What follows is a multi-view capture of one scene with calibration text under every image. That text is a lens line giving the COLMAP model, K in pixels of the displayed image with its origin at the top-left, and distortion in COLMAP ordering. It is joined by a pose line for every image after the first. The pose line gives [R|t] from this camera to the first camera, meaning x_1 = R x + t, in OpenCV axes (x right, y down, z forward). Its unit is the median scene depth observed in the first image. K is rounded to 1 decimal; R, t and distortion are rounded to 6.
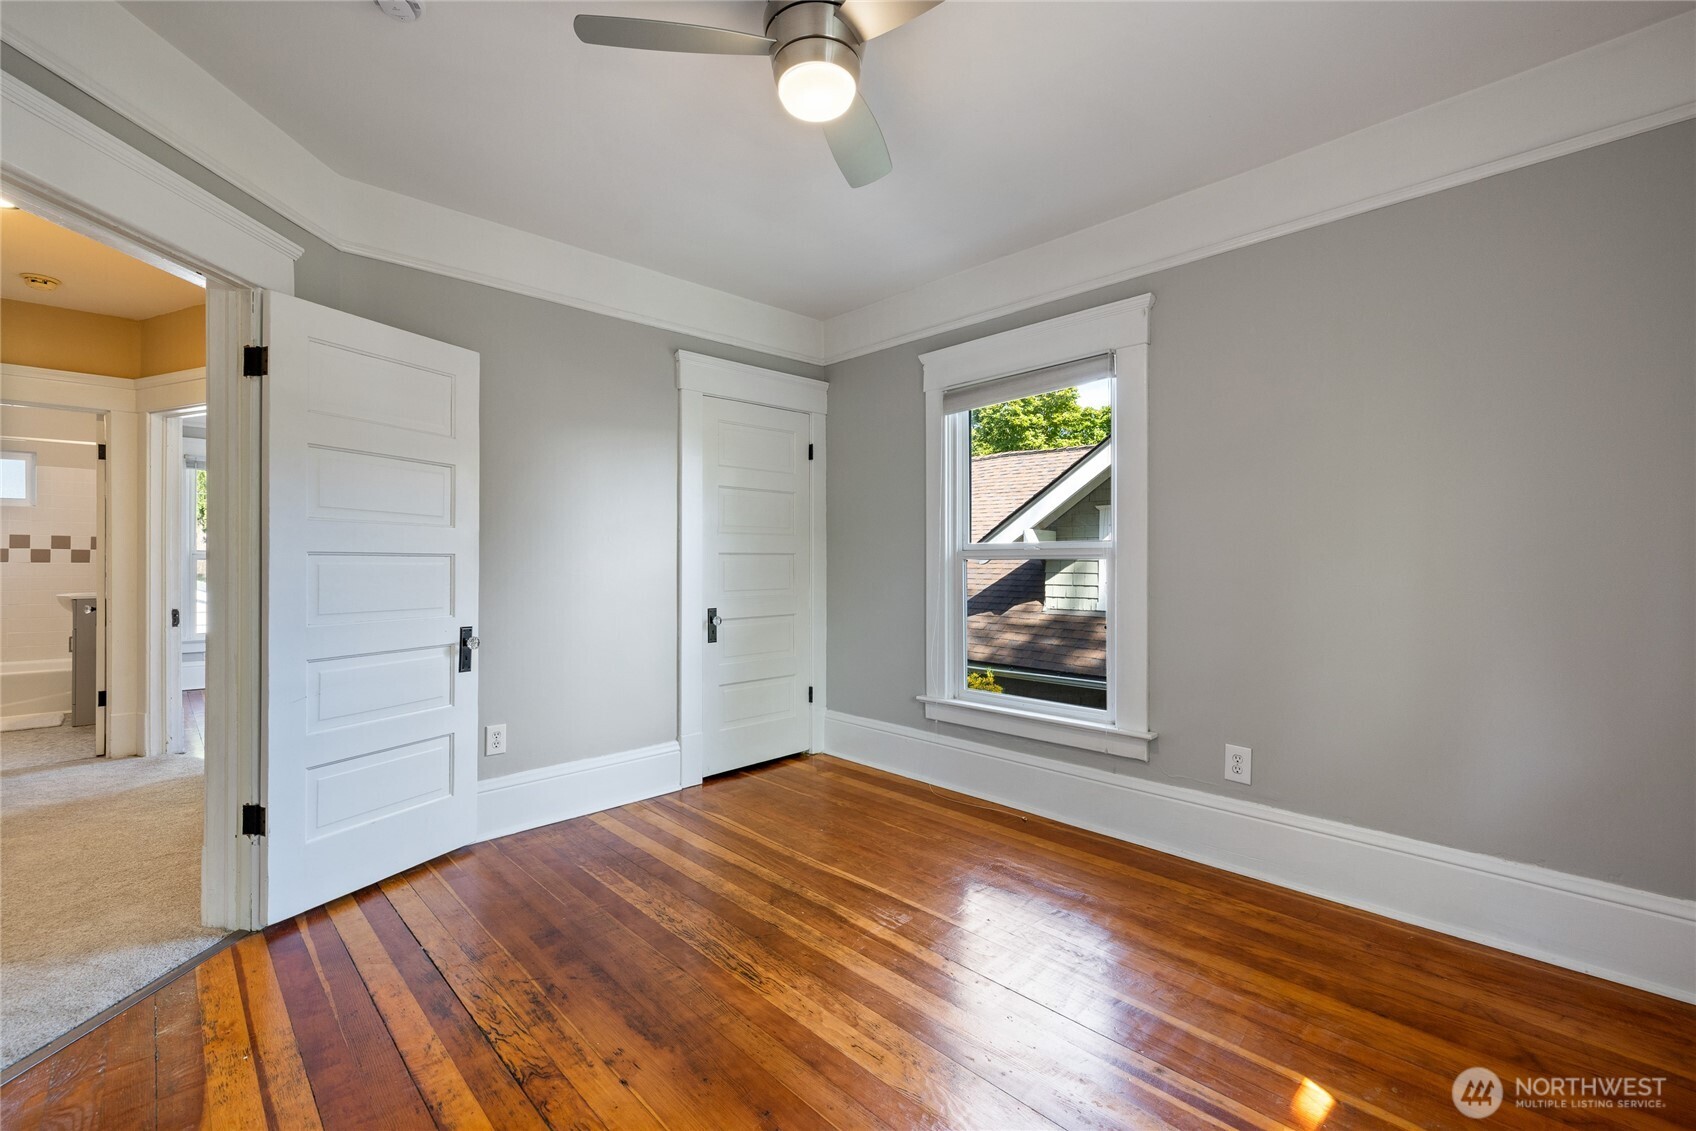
lens RADIAL K [[716.6, 0, 811.0], [0, 716.6, 553.5], [0, 0, 1]] dist [-0.002386, 0.000180]
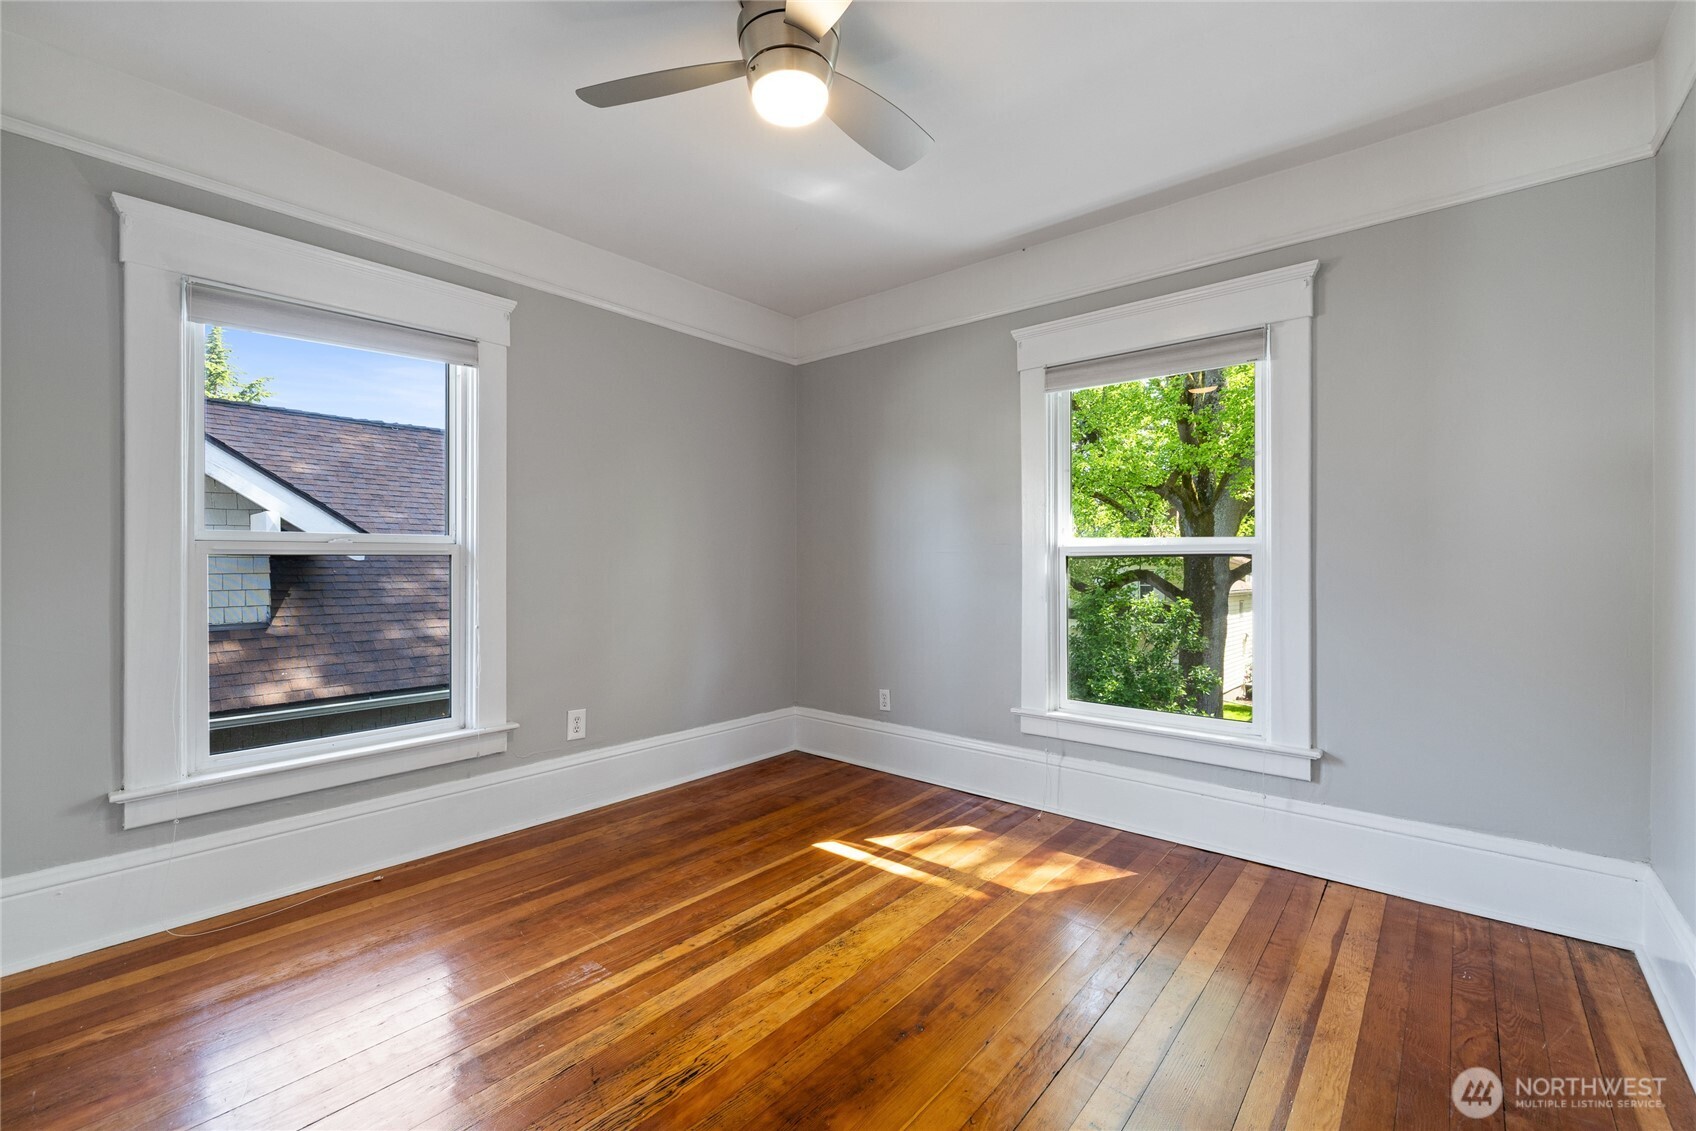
lens RADIAL K [[716.6, 0, 849.0], [0, 716.6, 569.6], [0, 0, 1]] dist [-0.002386, 0.000180]
pose [[-0.121410, -0.020934, 0.992382, -0.779720], [-0.016552, 0.999681, 0.019063, -0.003594], [-0.992464, -0.014112, -0.121718, 0.799906]]
